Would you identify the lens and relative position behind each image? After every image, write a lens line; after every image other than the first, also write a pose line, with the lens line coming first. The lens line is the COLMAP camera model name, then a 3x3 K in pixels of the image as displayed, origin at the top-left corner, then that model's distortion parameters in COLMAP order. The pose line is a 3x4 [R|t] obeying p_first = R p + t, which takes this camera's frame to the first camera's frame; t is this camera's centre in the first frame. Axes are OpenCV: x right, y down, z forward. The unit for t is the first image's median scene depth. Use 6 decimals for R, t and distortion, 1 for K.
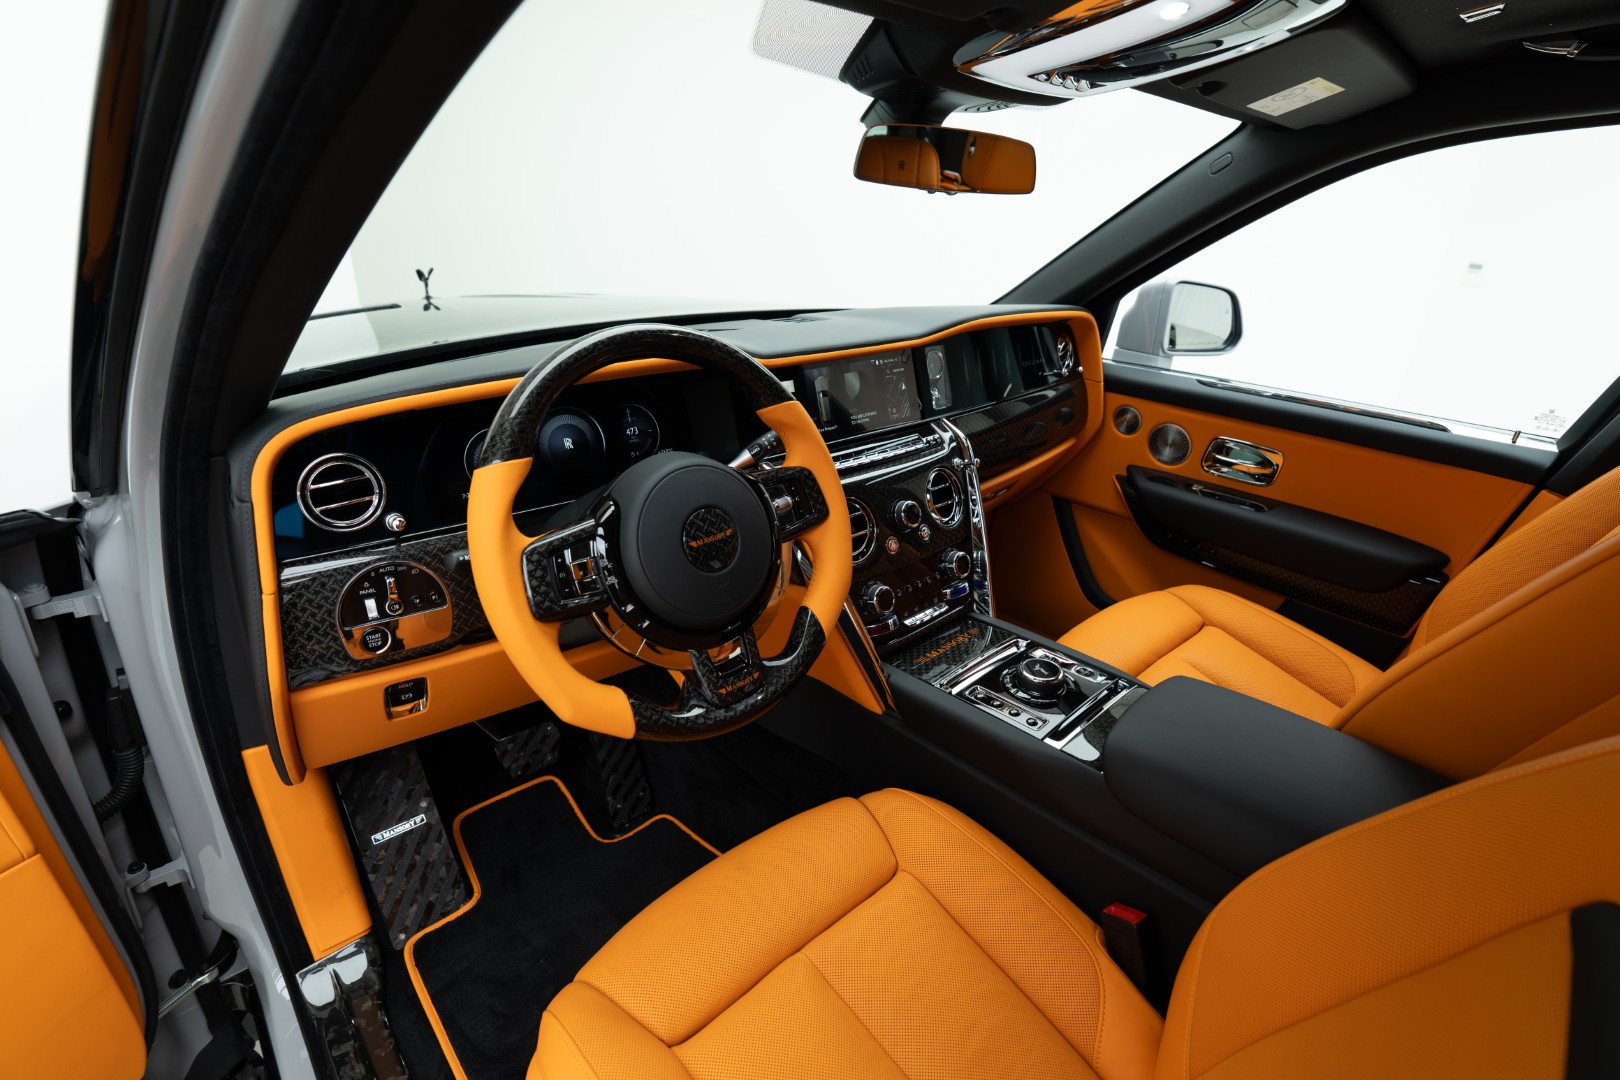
lens RADIAL K [[790.2, 0, 807.8], [0, 790.2, 543.9], [0, 0, 1]] dist [-0.037171, 0.001197]
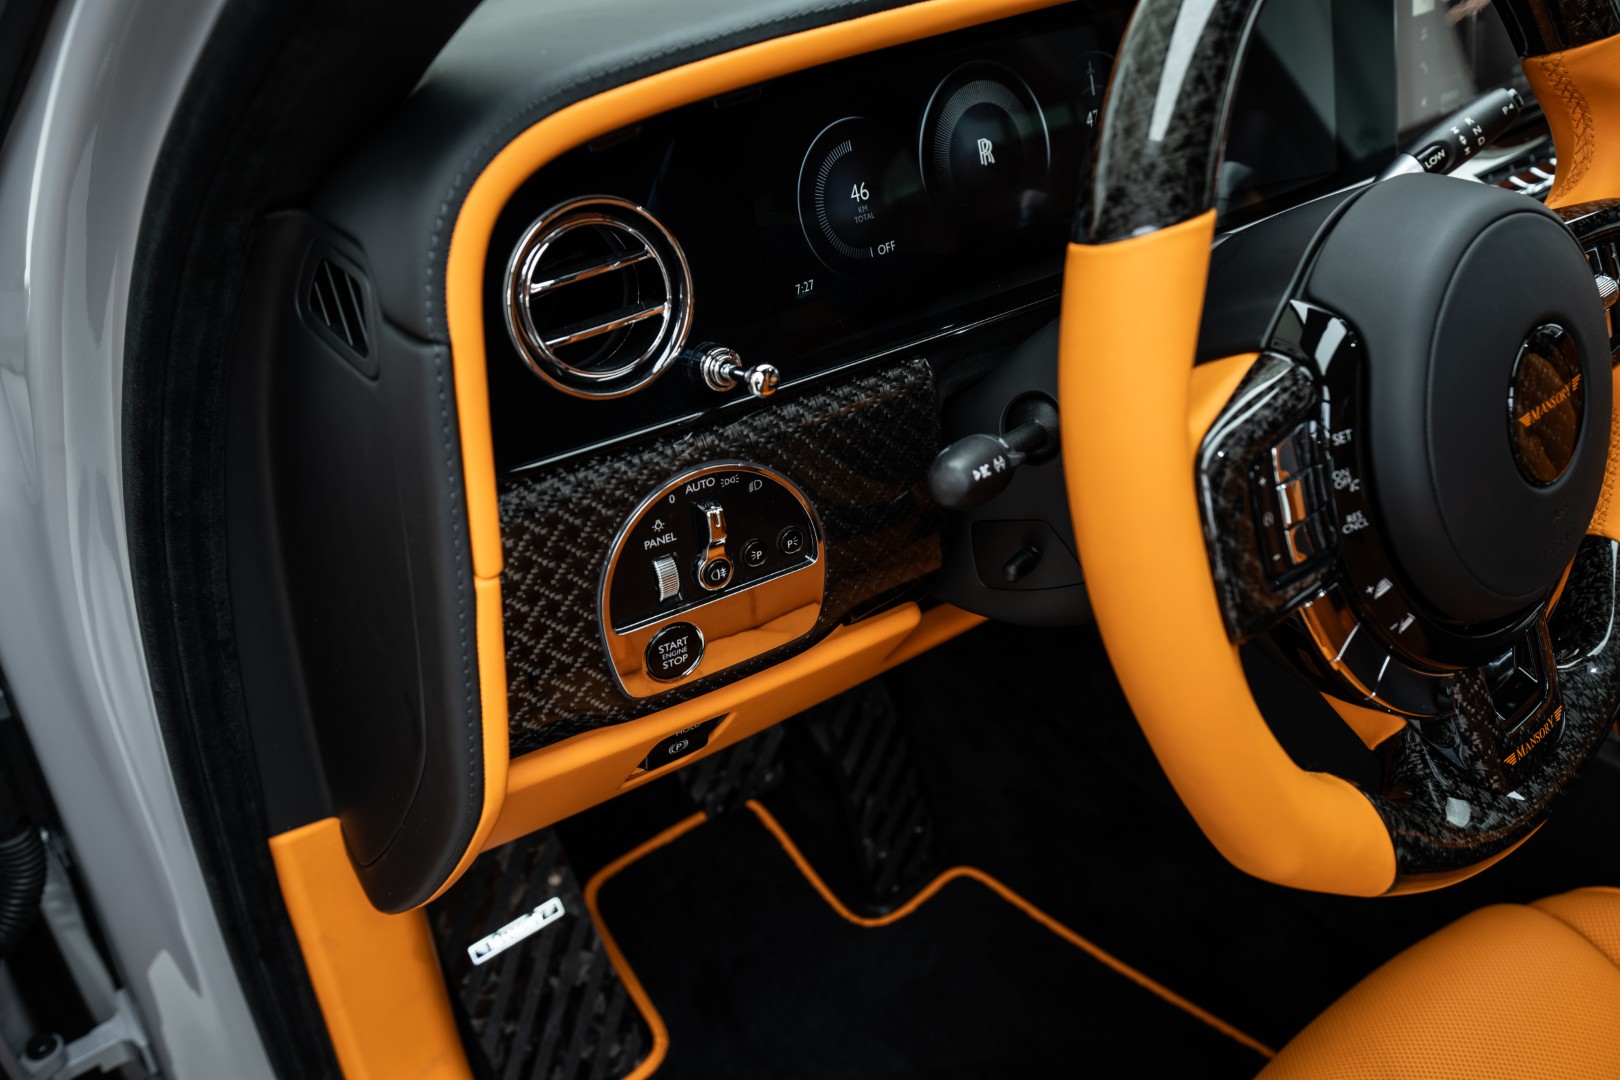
lens RADIAL K [[1297.7, 0, 812.1], [0, 1297.7, 535.9], [0, 0, 1]] dist [0.009912, -0.017780]
pose [[0.999075, -0.010662, -0.041656, -0.345139], [0.018036, 0.983342, 0.180869, -0.048109], [0.039034, -0.181453, 0.982625, 0.251925]]
